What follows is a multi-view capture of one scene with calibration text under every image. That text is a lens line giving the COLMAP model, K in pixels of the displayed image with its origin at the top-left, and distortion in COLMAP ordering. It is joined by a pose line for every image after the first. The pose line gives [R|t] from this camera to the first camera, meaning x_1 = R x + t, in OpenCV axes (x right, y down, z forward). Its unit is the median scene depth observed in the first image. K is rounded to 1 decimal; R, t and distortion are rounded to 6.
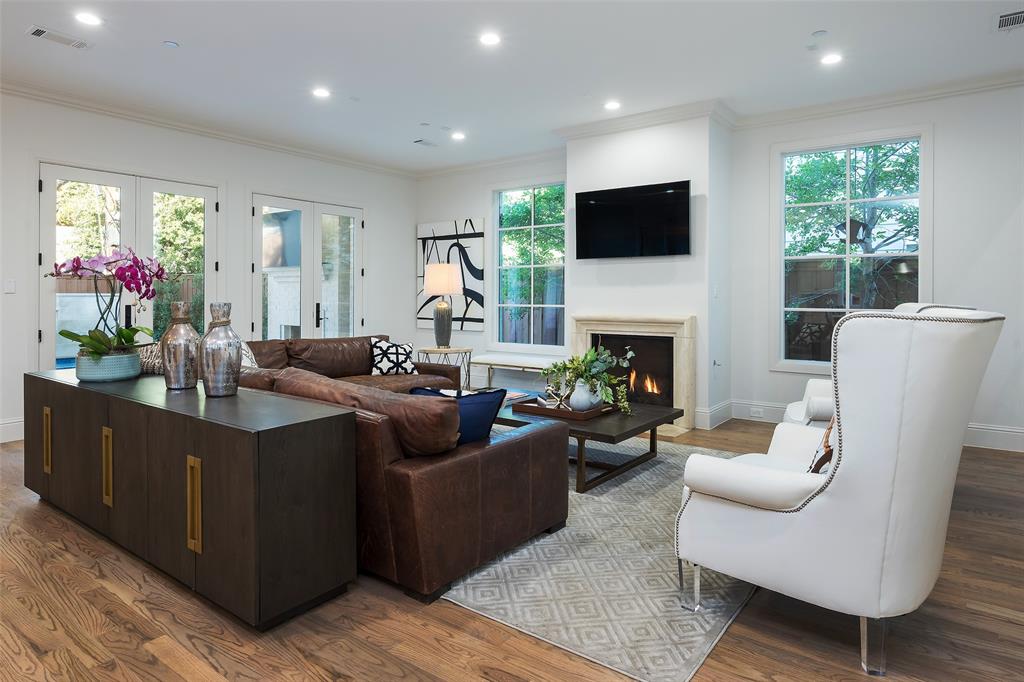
lens RADIAL K [[606.3, 0, 488.4], [0, 606.3, 302.9], [0, 0, 1]] dist [0.002713, 0.000261]
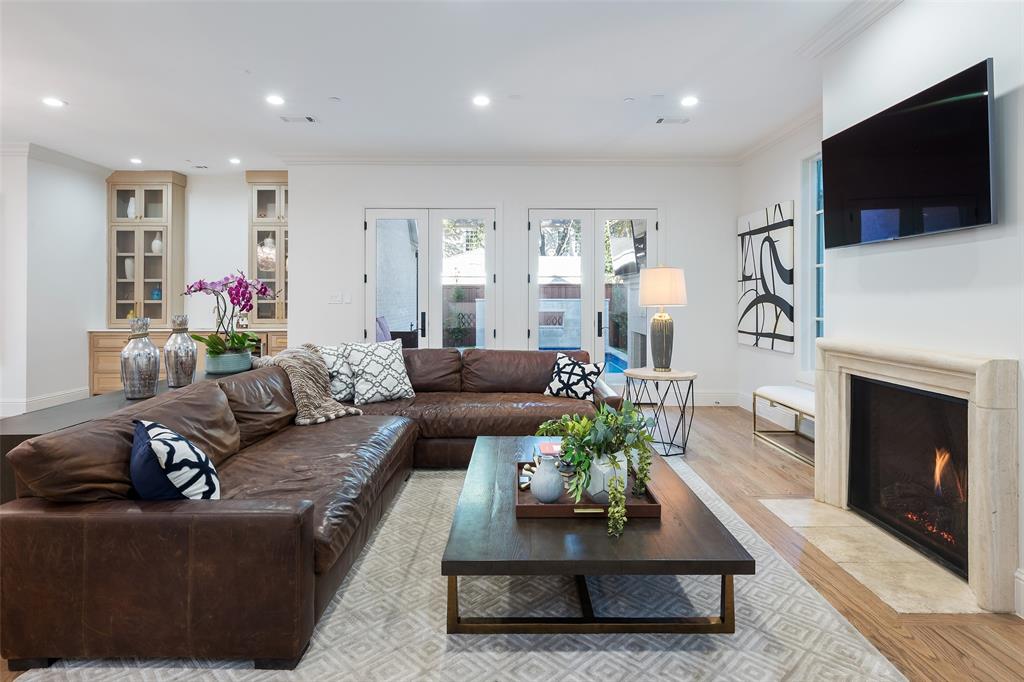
lens RADIAL K [[541.2, 0, 514.5], [0, 541.2, 299.9], [0, 0, 1]] dist [-0.000173, -0.001348]
pose [[0.625426, -0.000074, -0.780284, 0.396934], [-0.007281, 0.999956, -0.005931, -0.016212], [0.780250, 0.009391, 0.625398, 0.442108]]
